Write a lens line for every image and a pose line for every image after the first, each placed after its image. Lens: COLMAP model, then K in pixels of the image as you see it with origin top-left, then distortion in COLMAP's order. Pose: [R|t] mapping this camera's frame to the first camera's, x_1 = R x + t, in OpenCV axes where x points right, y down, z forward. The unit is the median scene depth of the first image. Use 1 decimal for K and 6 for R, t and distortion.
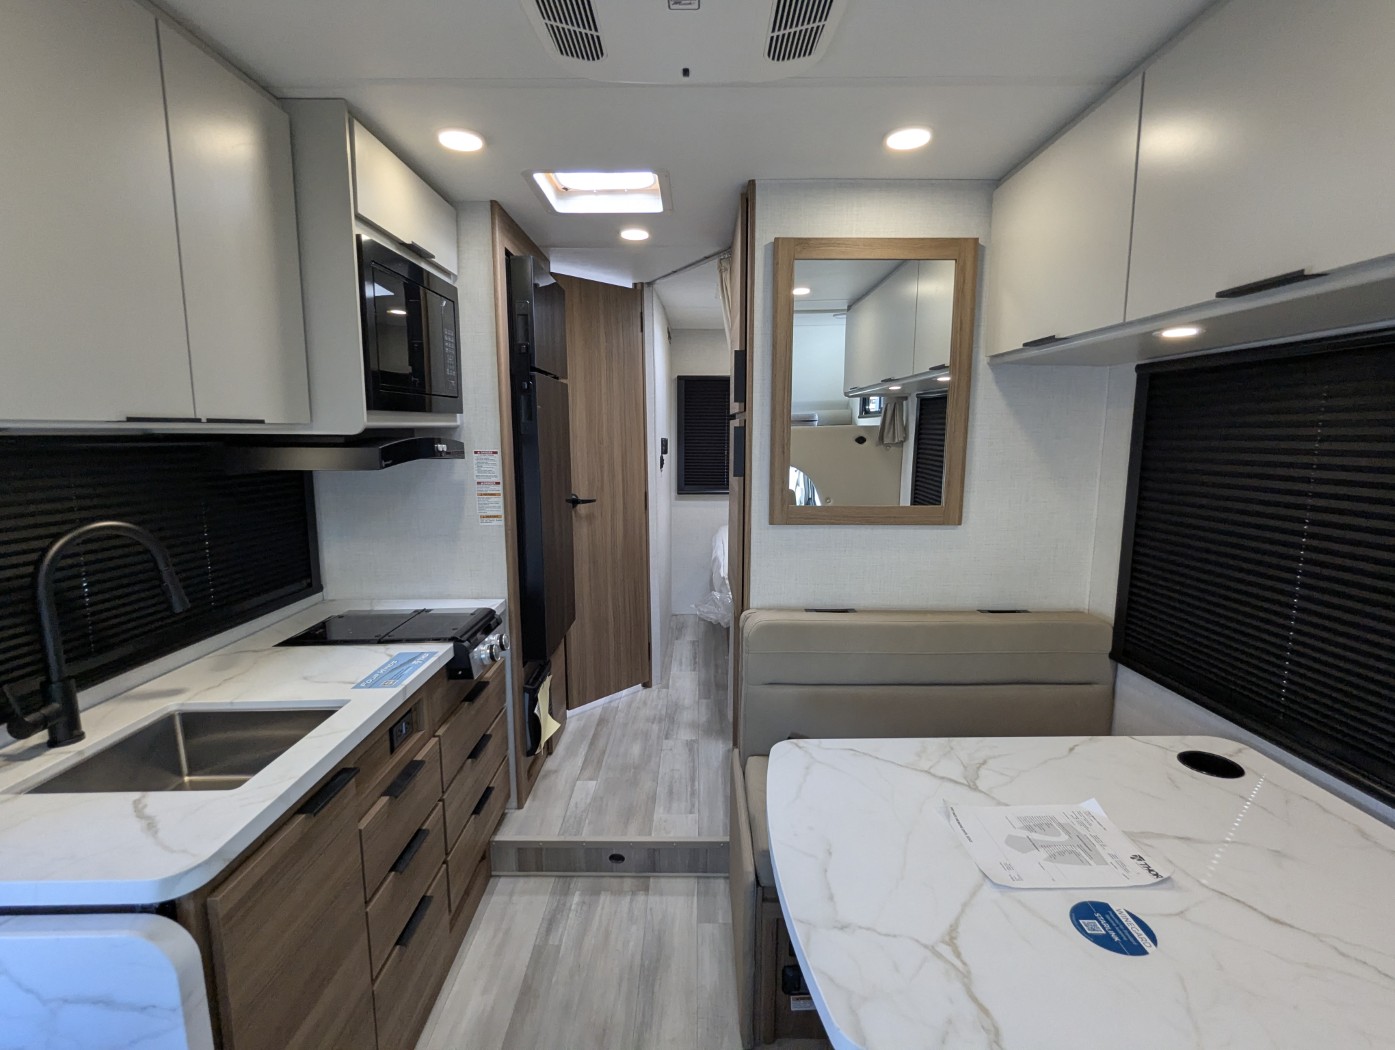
lens RADIAL K [[664.7, 0, 697.1], [0, 664.7, 526.2], [0, 0, 1]] dist [-0.001881, 0.002266]
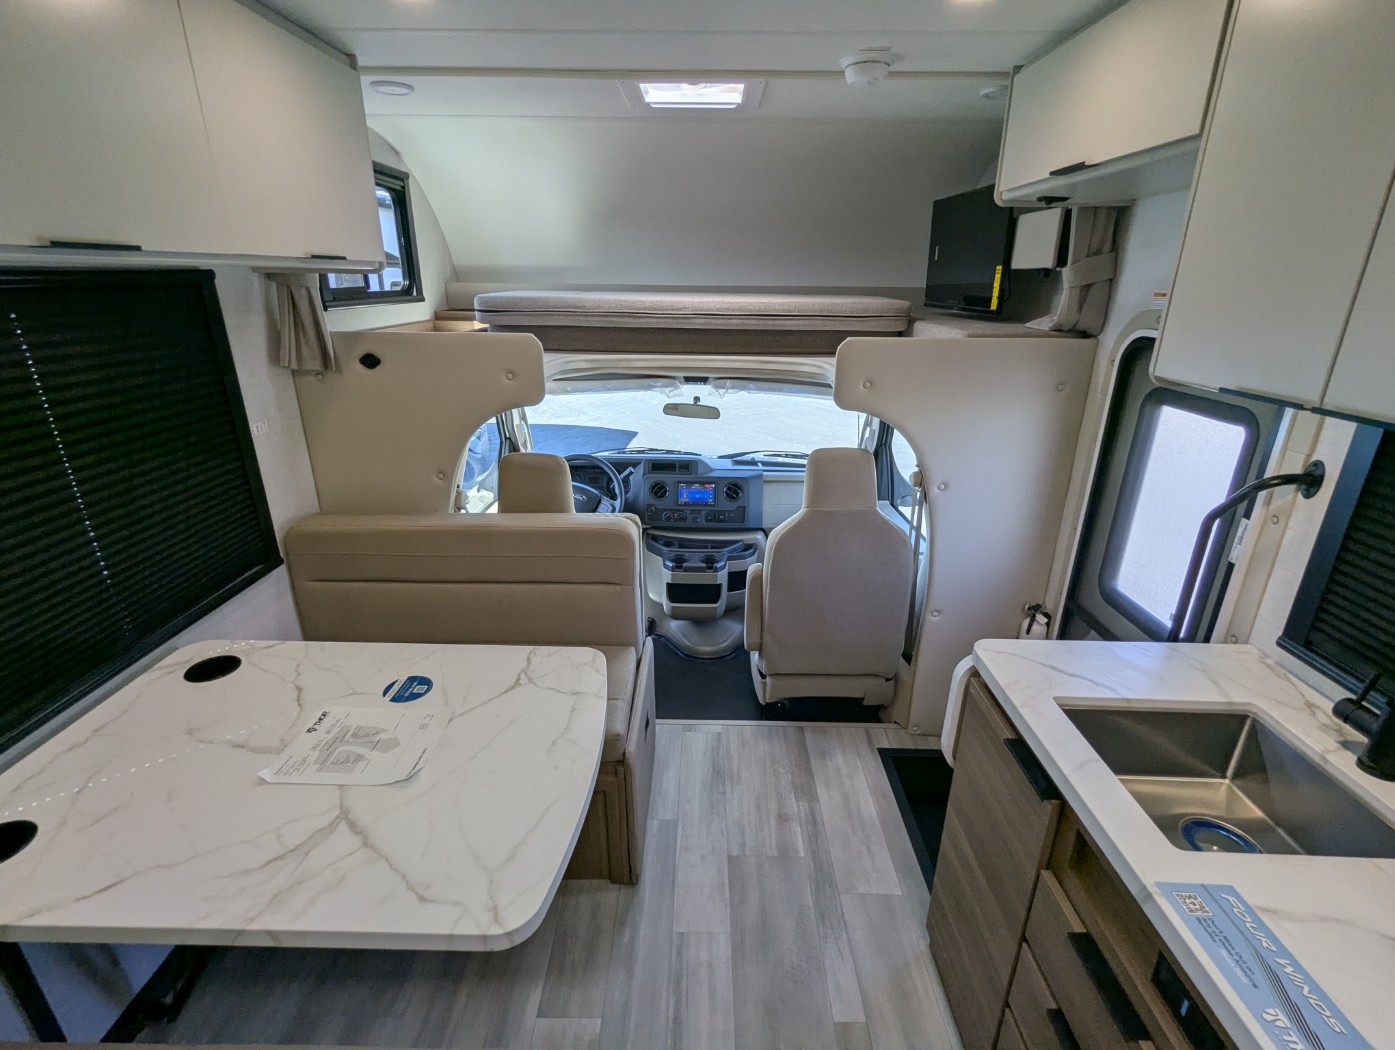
lens RADIAL K [[664.7, 0, 693.1], [0, 664.7, 524.6], [0, 0, 1]] dist [-0.001881, 0.002266]
pose [[-0.999860, -0.010747, 0.012823, -0.033107], [-0.003263, 0.876947, 0.480575, -0.226751], [-0.016410, 0.480466, -0.876860, 0.976952]]
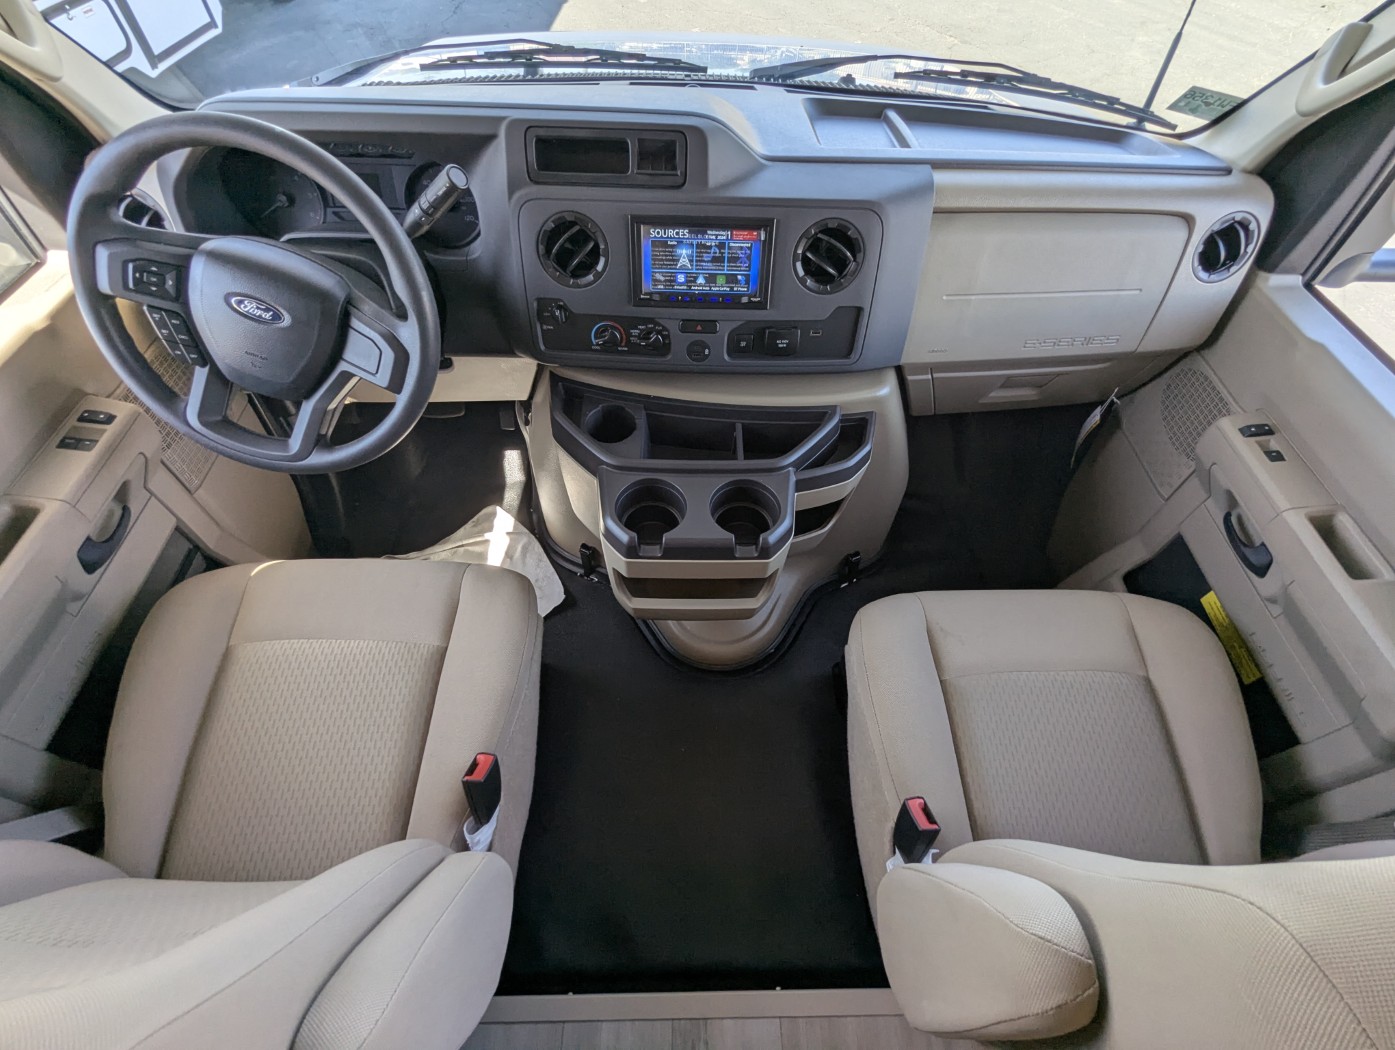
lens RADIAL K [[664.7, 0, 689.0], [0, 664.7, 527.5], [0, 0, 1]] dist [-0.001881, 0.002266]
pose [[-0.999597, -0.001297, -0.028360, 0.000155], [-0.025494, 0.480518, 0.876614, 0.135628], [0.012490, 0.876984, -0.480358, -0.013506]]
